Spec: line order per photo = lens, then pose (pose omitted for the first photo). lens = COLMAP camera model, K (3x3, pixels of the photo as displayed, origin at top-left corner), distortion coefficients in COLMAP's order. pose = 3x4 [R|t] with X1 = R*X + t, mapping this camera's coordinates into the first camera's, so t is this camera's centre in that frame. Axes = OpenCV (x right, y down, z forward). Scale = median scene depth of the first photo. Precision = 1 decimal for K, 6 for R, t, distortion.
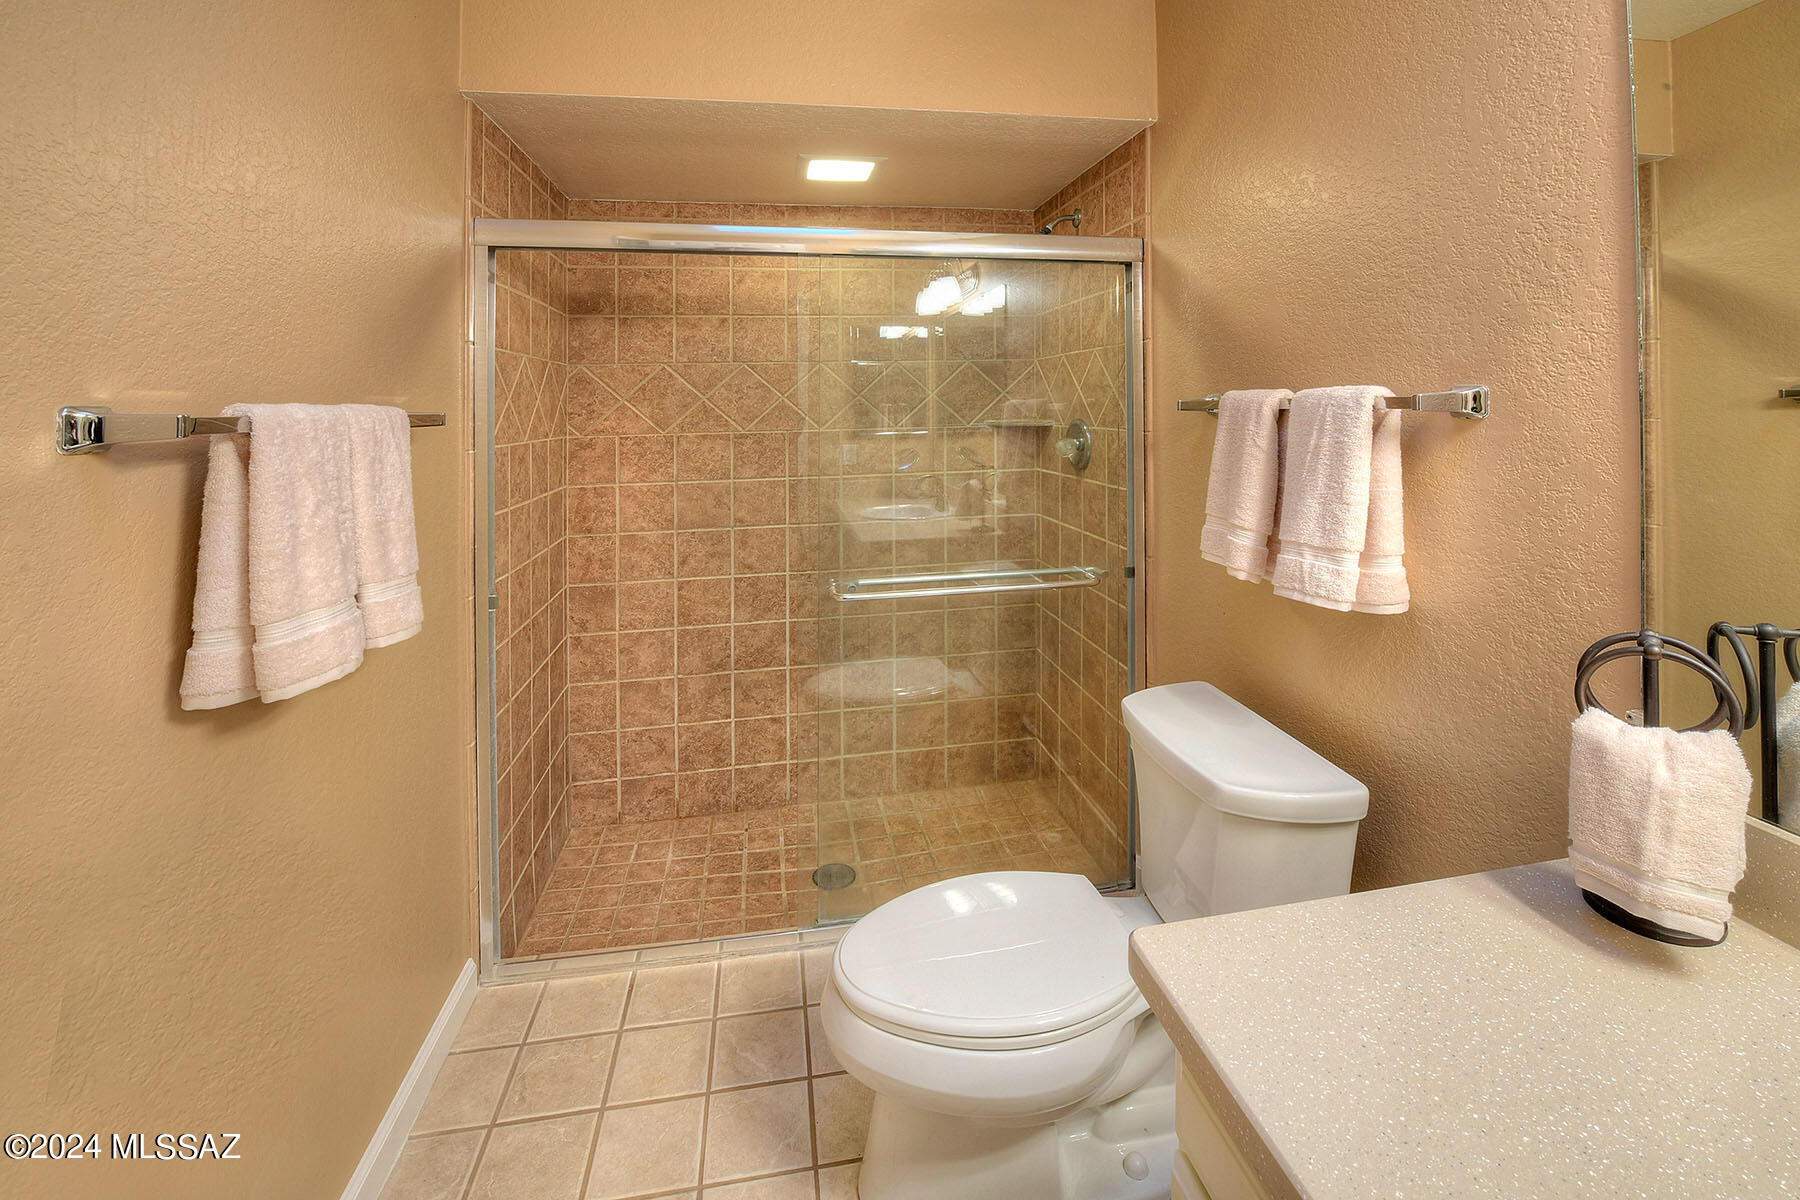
lens RADIAL K [[740.6, 0, 899.4], [0, 740.6, 427.2], [0, 0, 1]] dist [-0.011327, -0.003591]
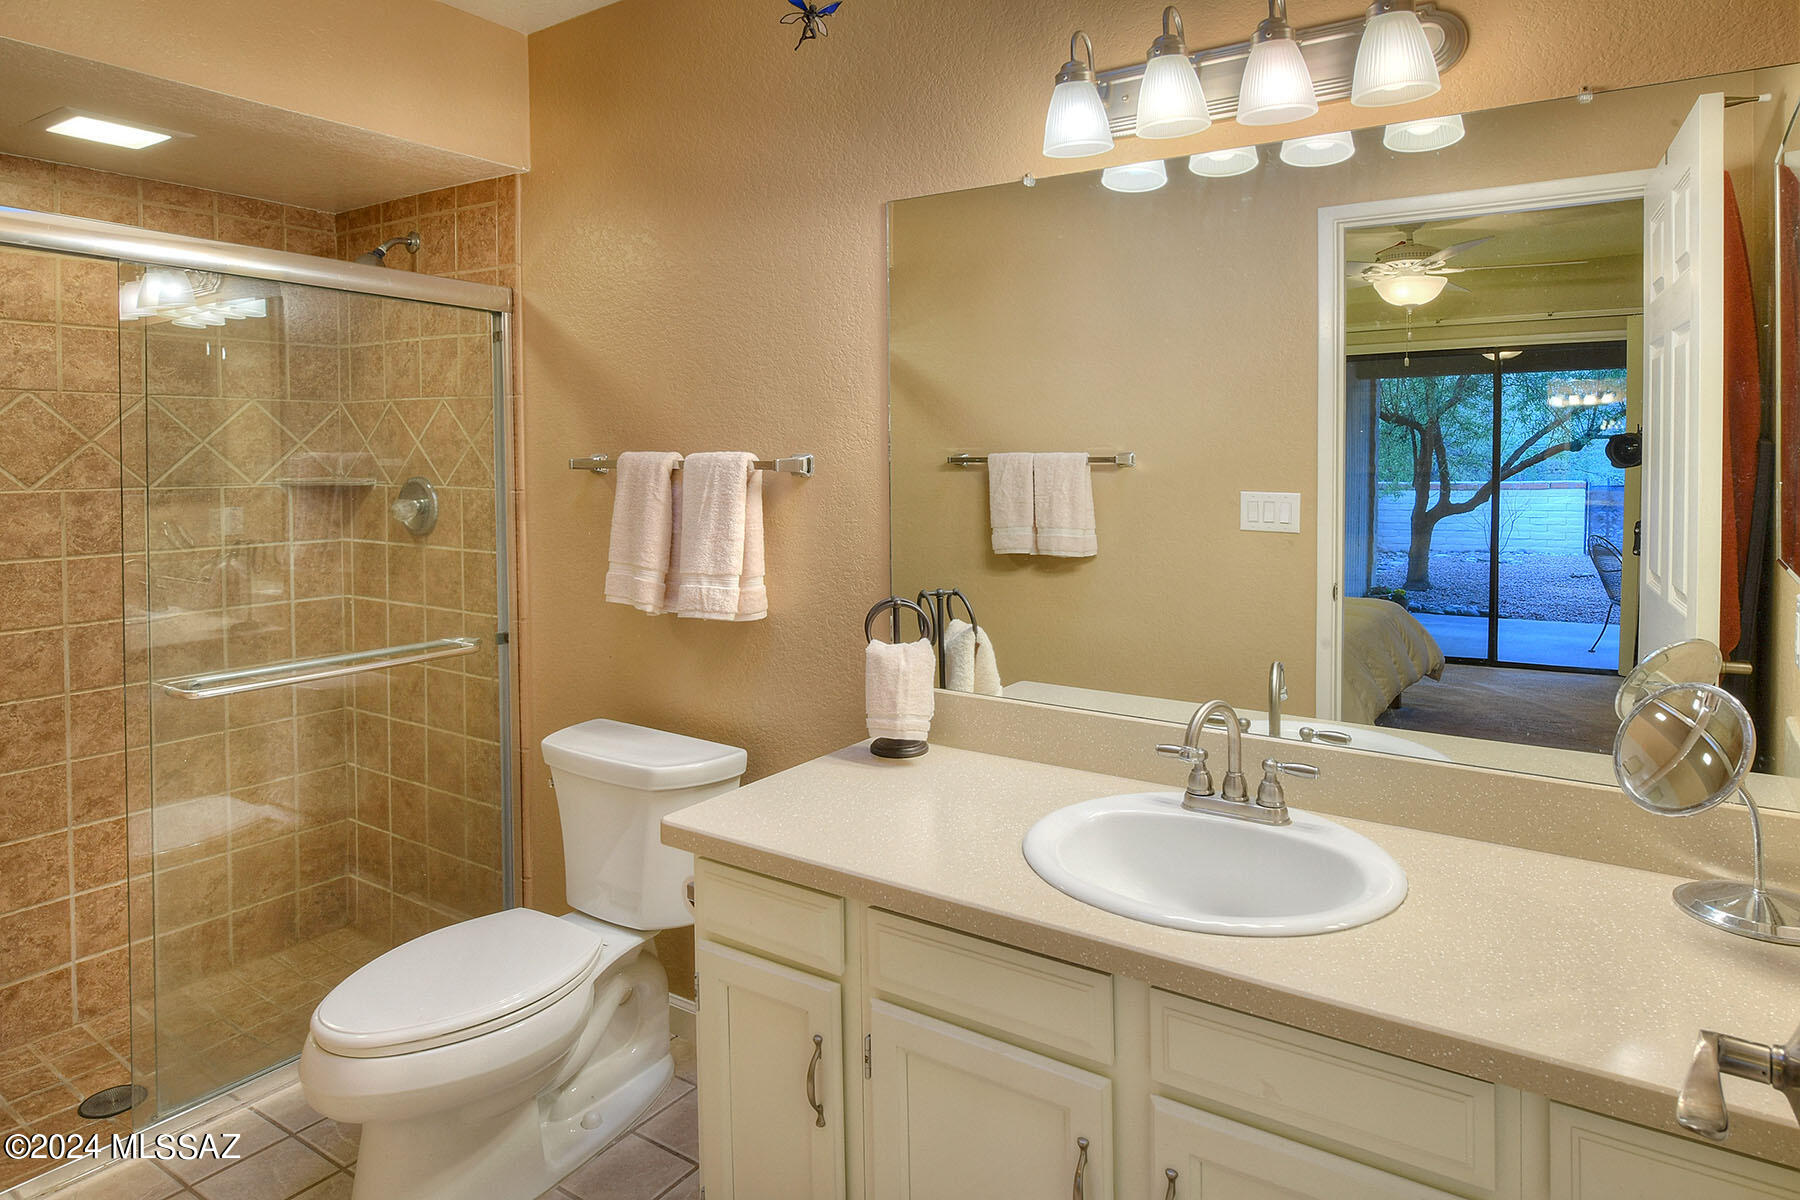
lens RADIAL K [[1089.3, 0, 900.0], [0, 1089.3, 600.0], [0, 0, 1]] dist [0.030124, 0.000249]
pose [[0.671838, -0.080365, 0.736326, -0.572822], [0.008234, 0.994845, 0.101068, 0.012009], [-0.740653, -0.061838, 0.669036, -0.491824]]
